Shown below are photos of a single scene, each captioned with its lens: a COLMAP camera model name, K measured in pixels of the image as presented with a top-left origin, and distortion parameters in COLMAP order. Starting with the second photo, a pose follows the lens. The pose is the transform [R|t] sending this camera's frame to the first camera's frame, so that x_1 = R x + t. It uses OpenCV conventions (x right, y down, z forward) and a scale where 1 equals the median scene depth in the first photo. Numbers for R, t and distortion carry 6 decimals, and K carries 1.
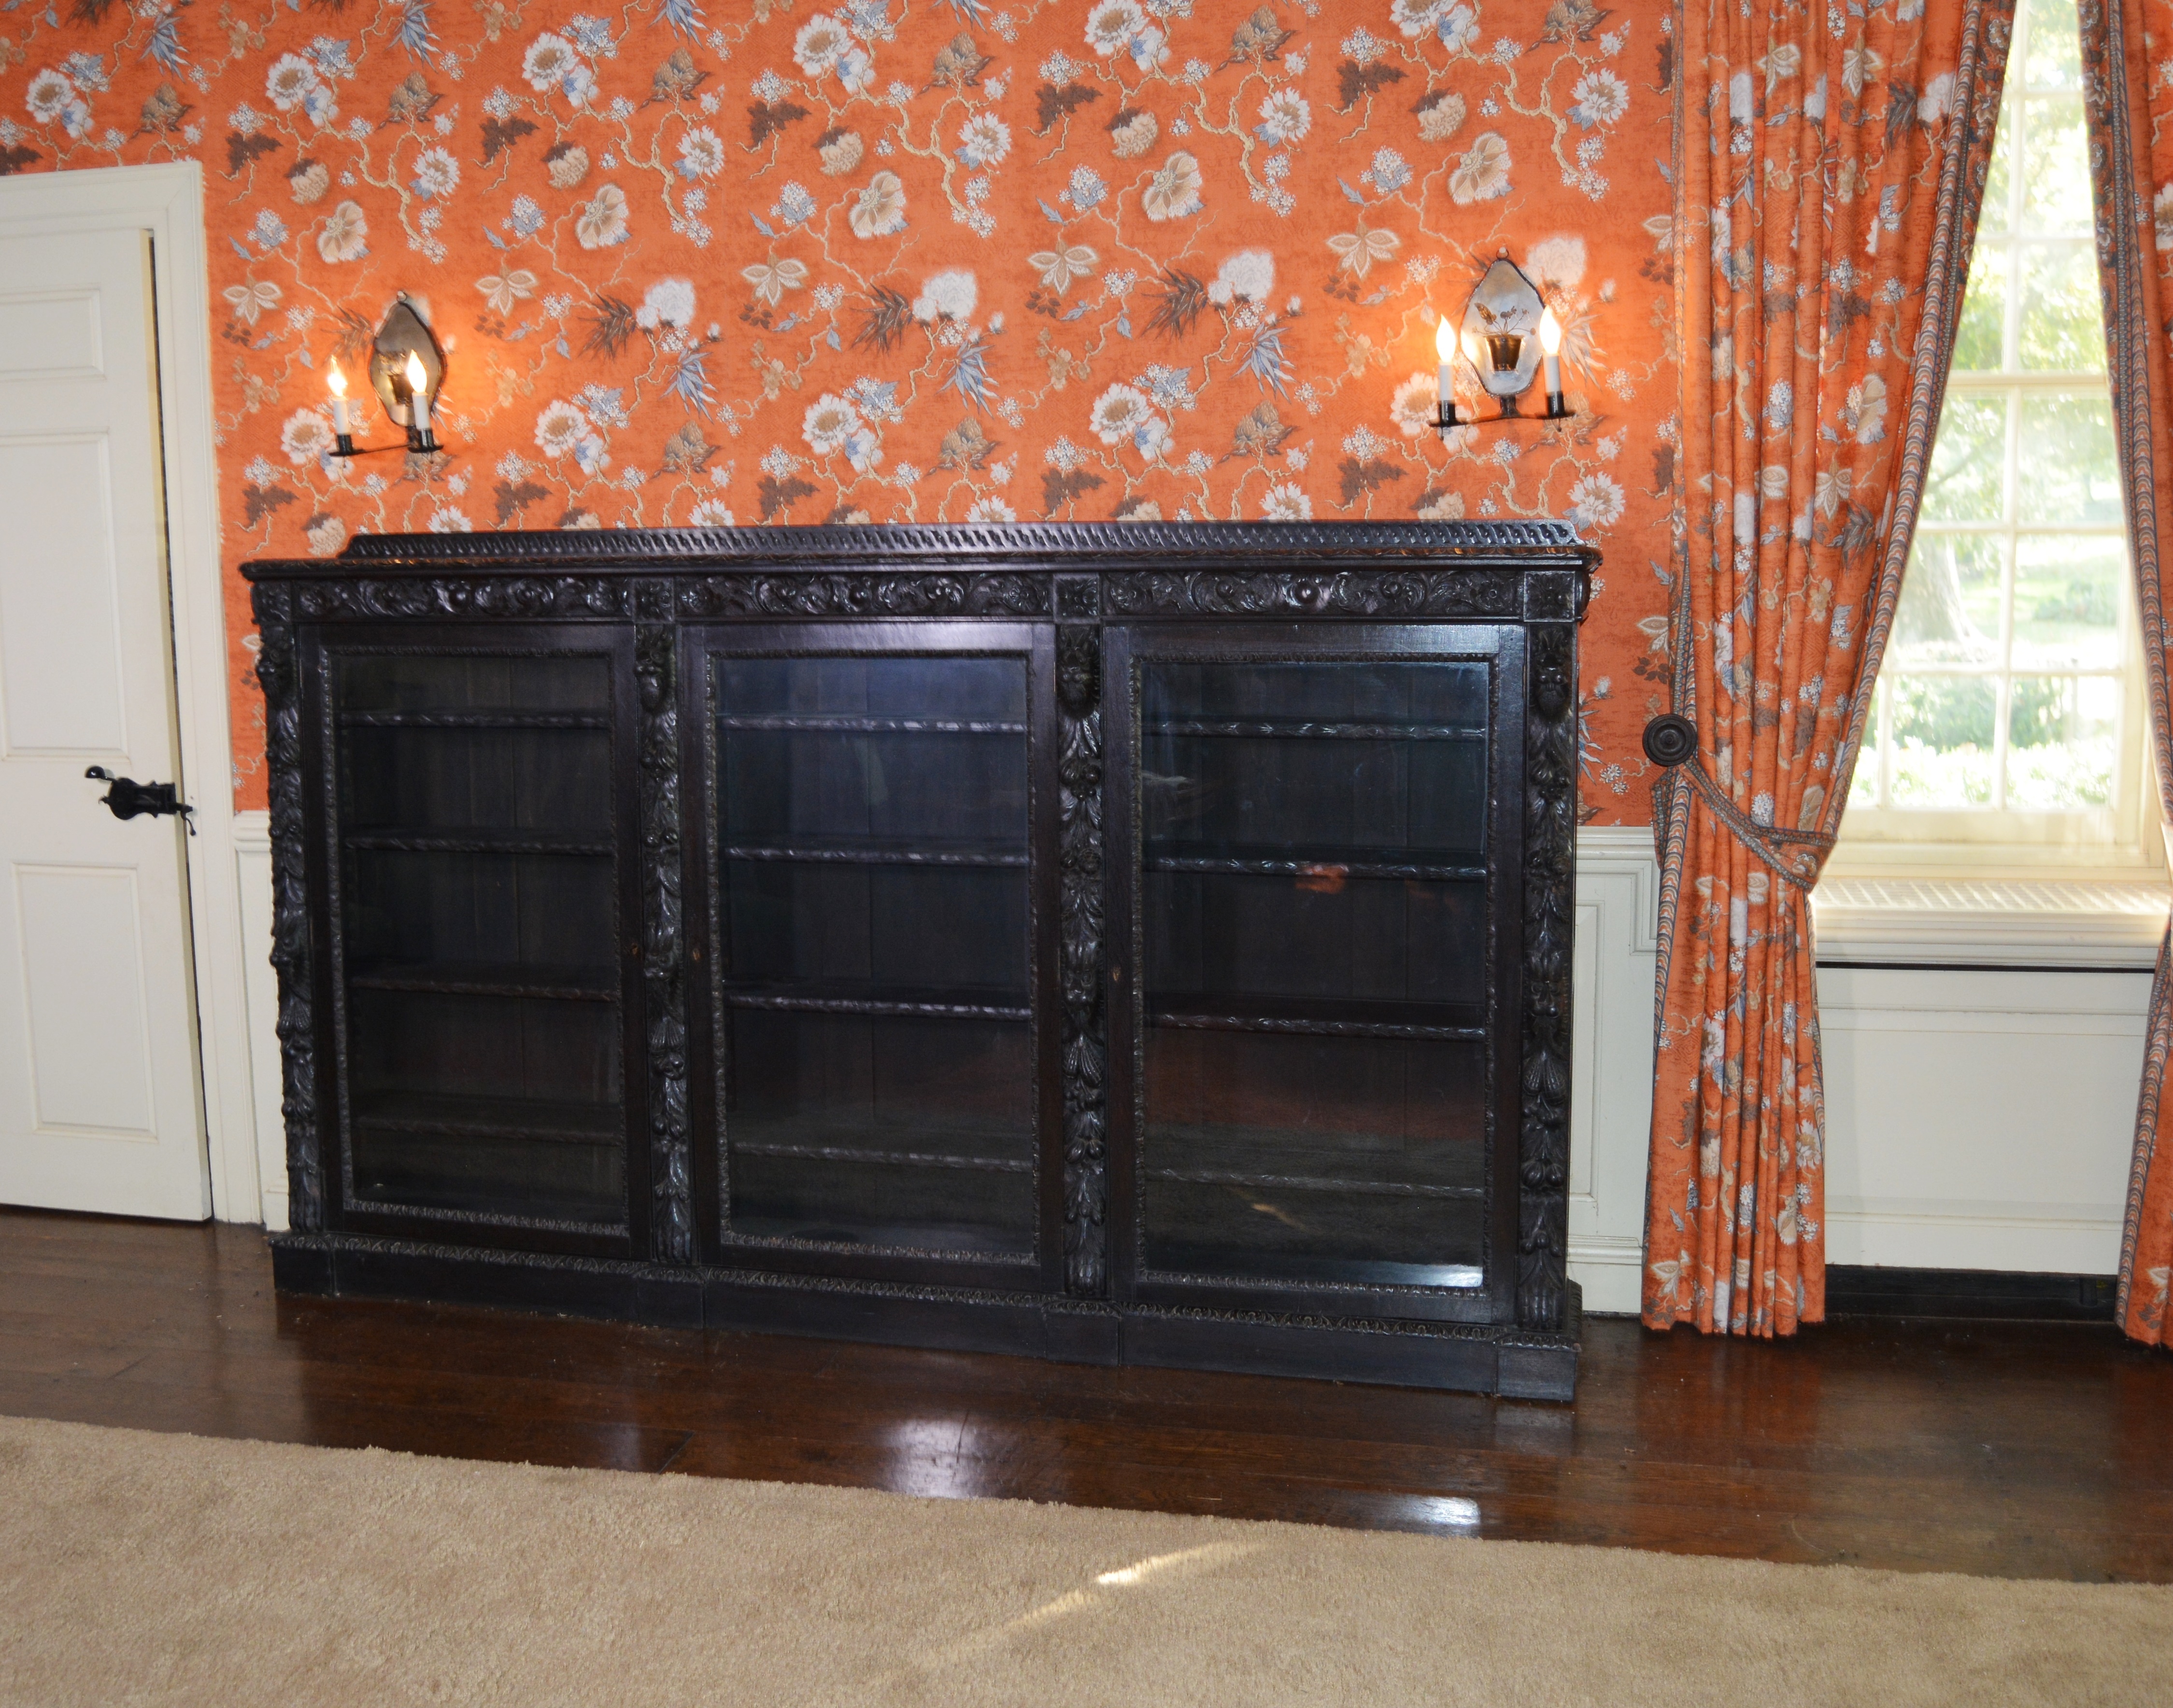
lens RADIAL K [[2245.4, 0, 1015.8], [0, 2245.4, 839.0], [0, 0, 1]] dist [-0.096623, 0.016902]
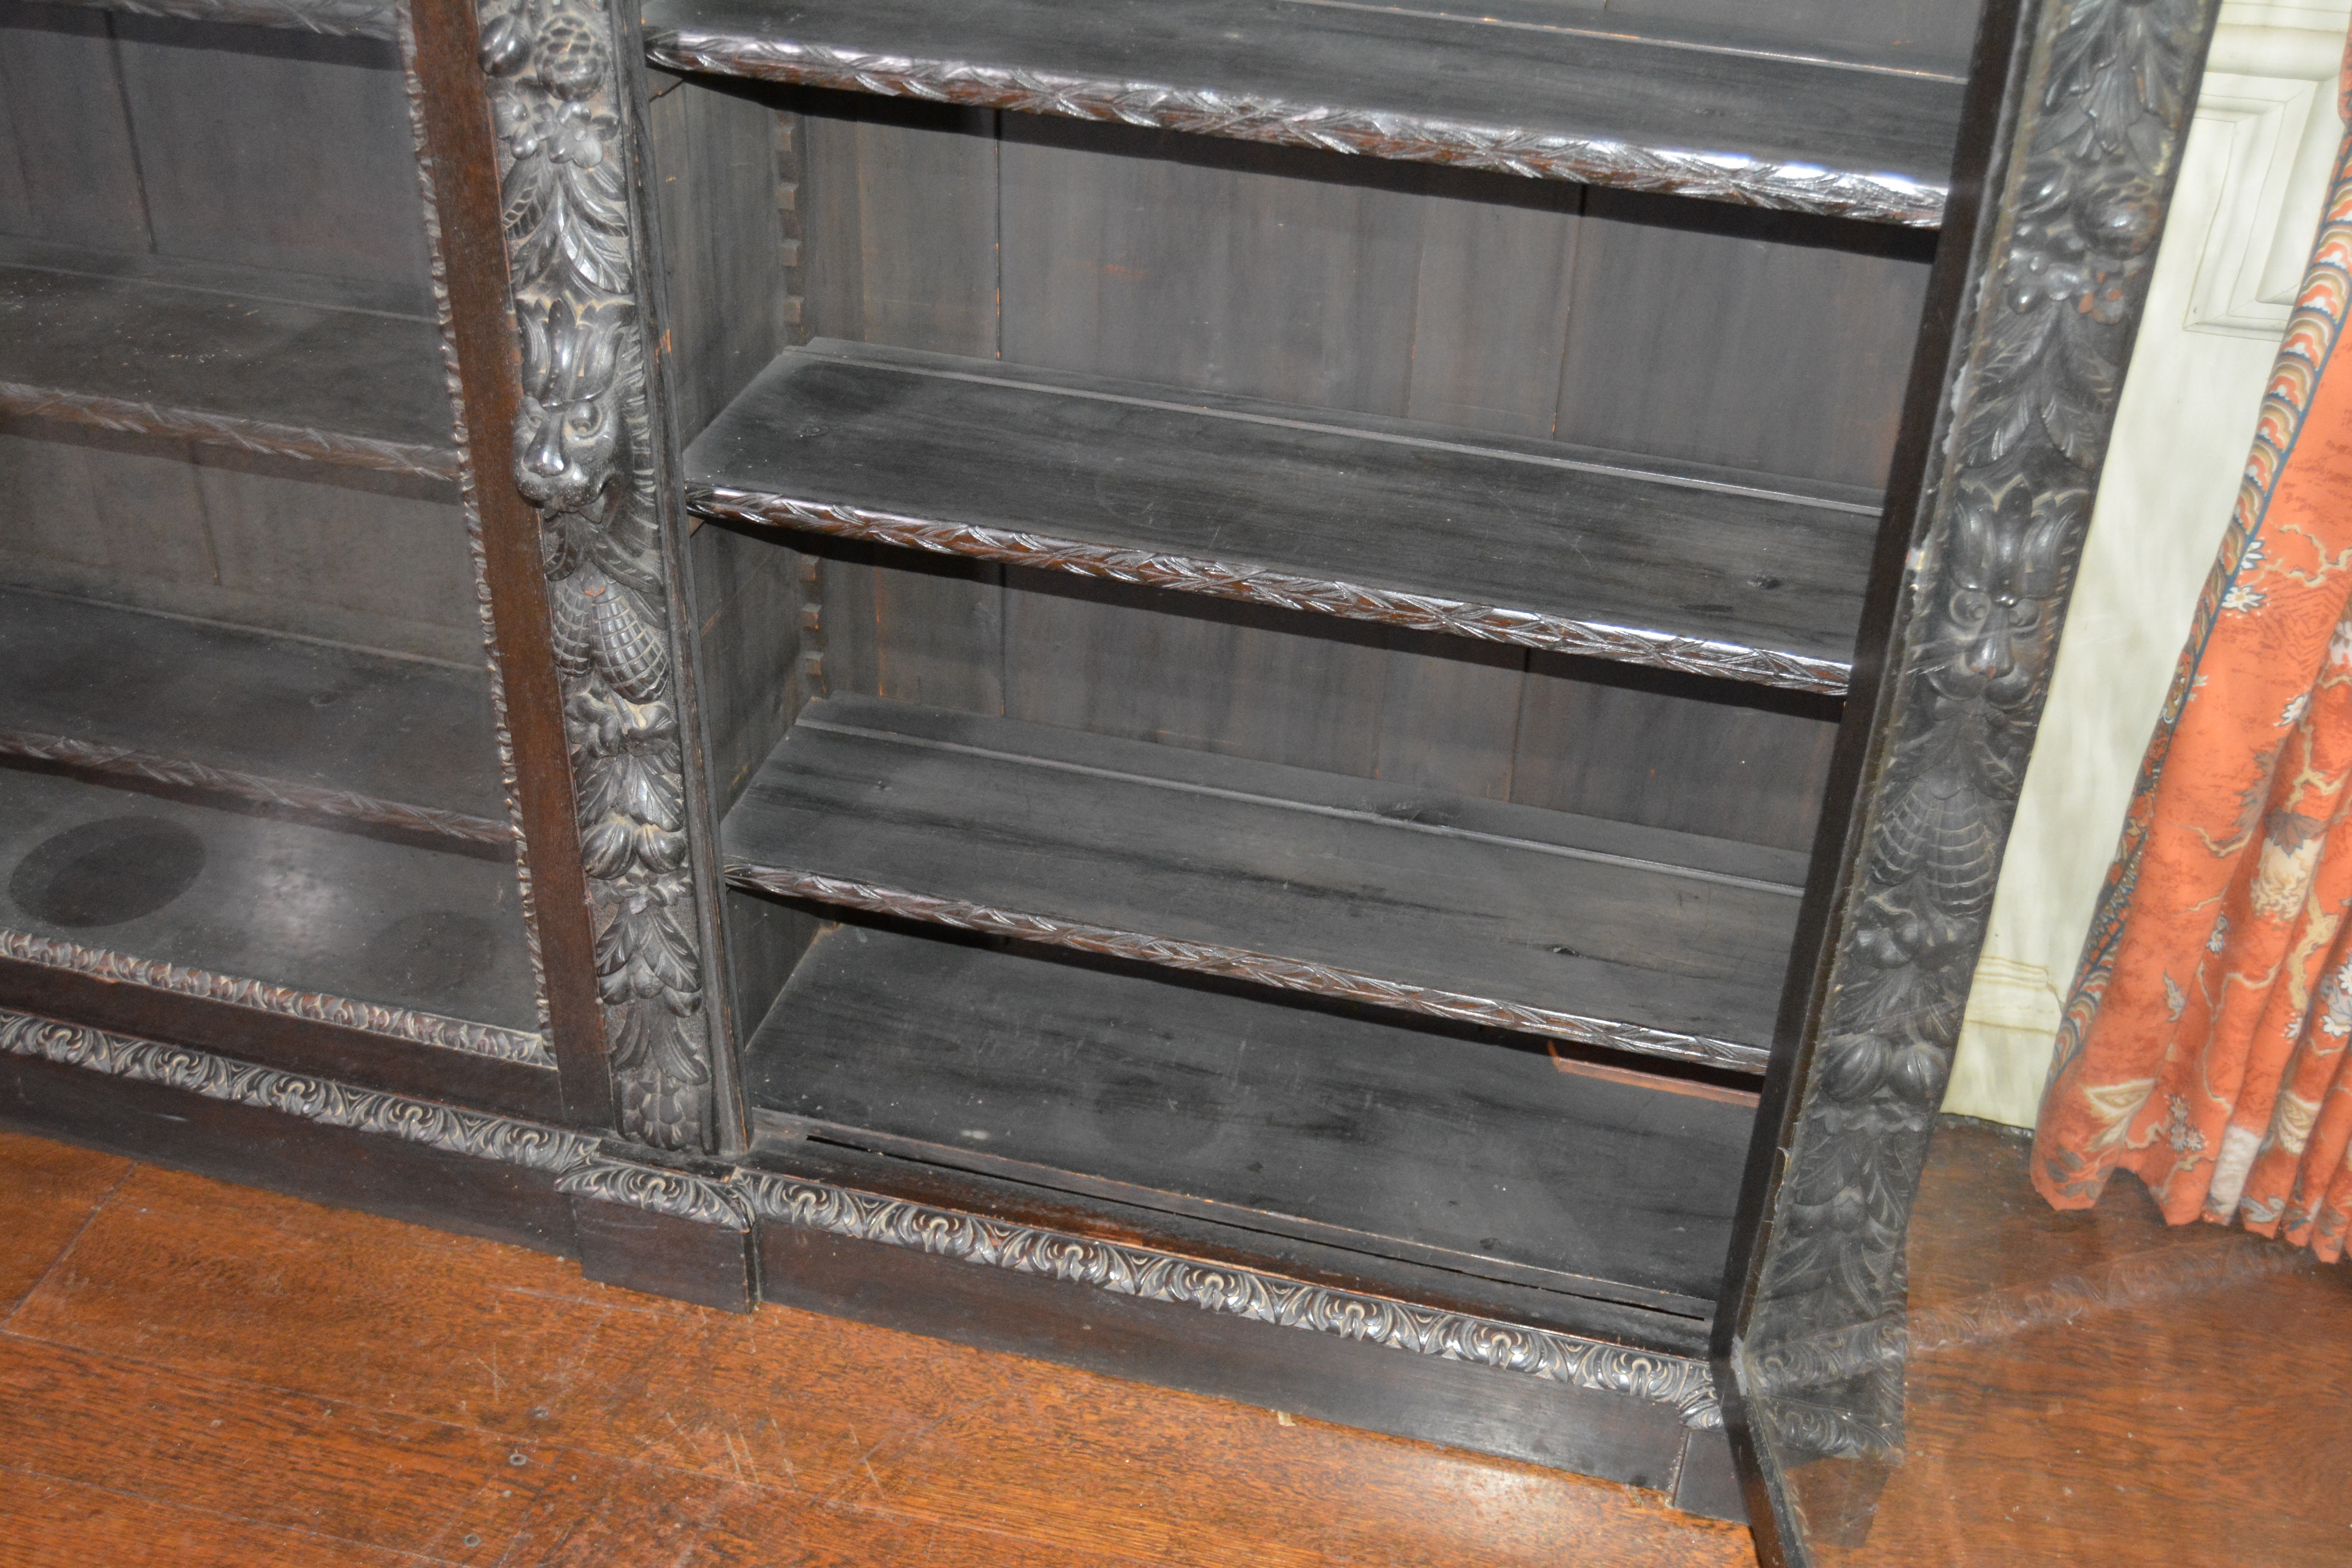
lens RADIAL K [[2460.7, 0, 1195.4], [0, 2460.7, 788.1], [0, 0, 1]] dist [-0.075339, 0.024331]
pose [[0.998910, 0.029582, 0.036106, 0.102985], [-0.042700, 0.891553, 0.450899, -0.051109], [-0.018852, -0.451949, 0.891844, 0.616414]]
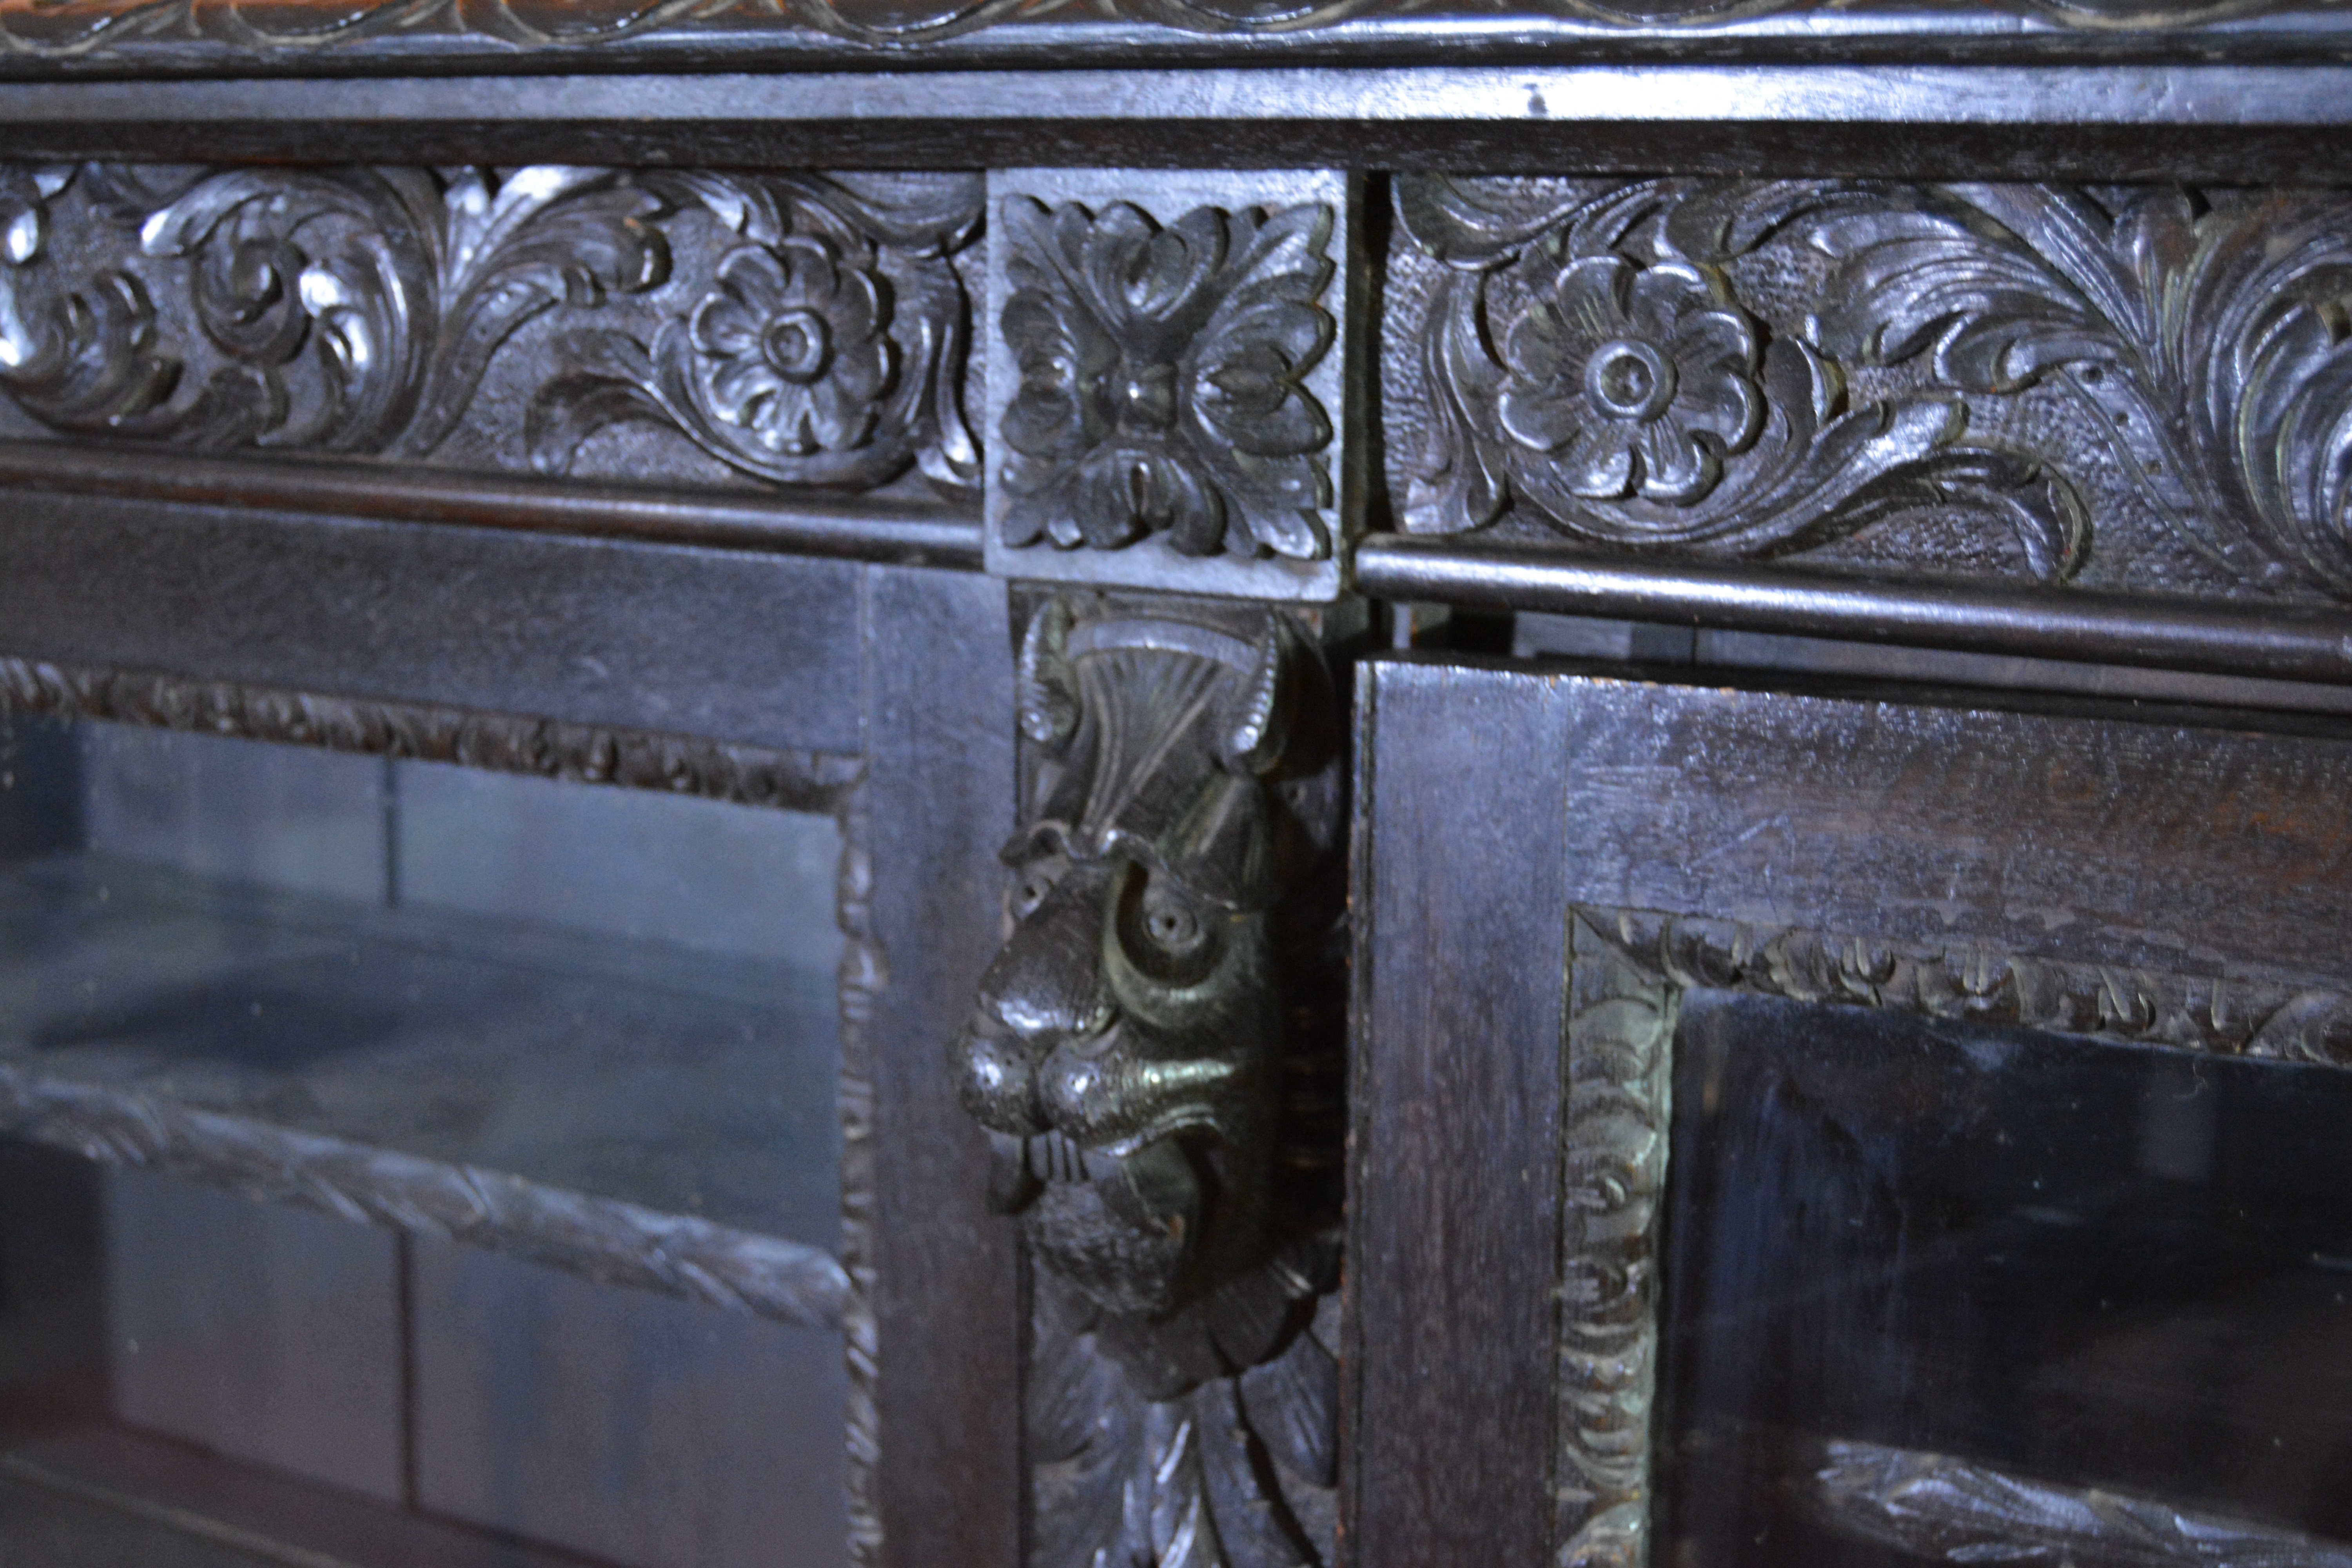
lens RADIAL K [[3166.2, 0, 1183.3], [0, 3166.2, 794.2], [0, 0, 1]] dist [-0.064467, 0.023581]
pose [[0.970459, 0.068288, -0.231402, 0.062462], [-0.053955, 0.996244, 0.067719, -0.090112], [0.235157, -0.053234, 0.970498, 0.777436]]
